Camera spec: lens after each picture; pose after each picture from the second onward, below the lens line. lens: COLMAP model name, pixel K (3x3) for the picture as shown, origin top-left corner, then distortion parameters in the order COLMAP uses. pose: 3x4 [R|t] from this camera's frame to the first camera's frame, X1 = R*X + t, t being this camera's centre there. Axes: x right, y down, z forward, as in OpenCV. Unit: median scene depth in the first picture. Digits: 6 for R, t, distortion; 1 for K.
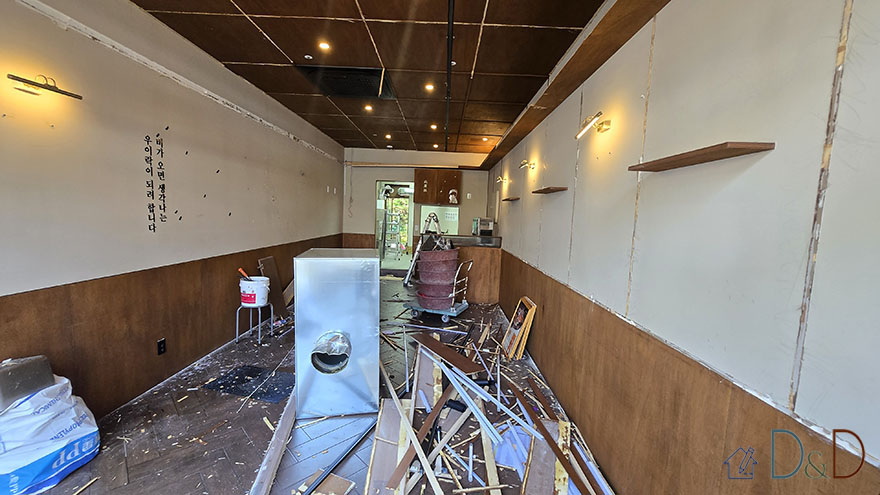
lens RADIAL K [[350.0, 0, 440.4], [0, 350.0, 248.2], [0, 0, 1]] dist [0.001153, -0.000367]
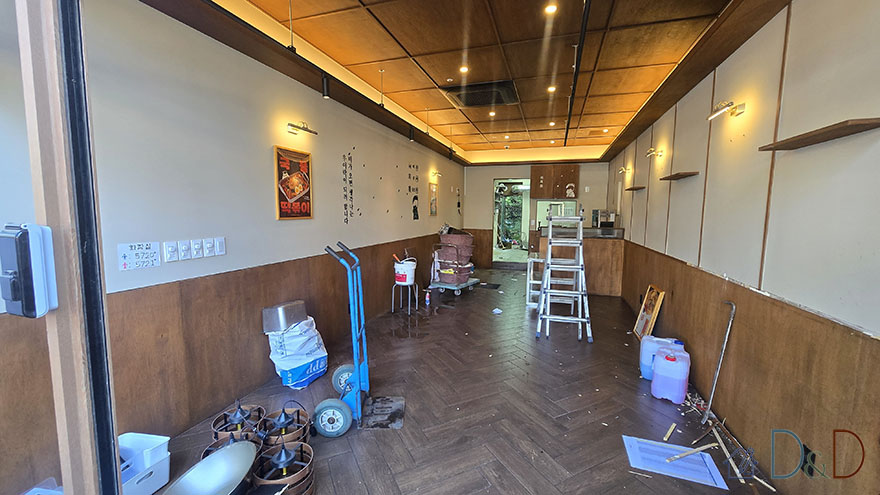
lens RADIAL K [[350.0, 0, 440.1], [0, 350.0, 246.8], [0, 0, 1]] dist [0.001153, -0.000367]
pose [[0.953621, -0.002156, -0.301003, -0.050671], [0.001448, 0.999996, -0.002575, 0.048016], [0.301007, 0.002020, 0.953620, -0.206587]]
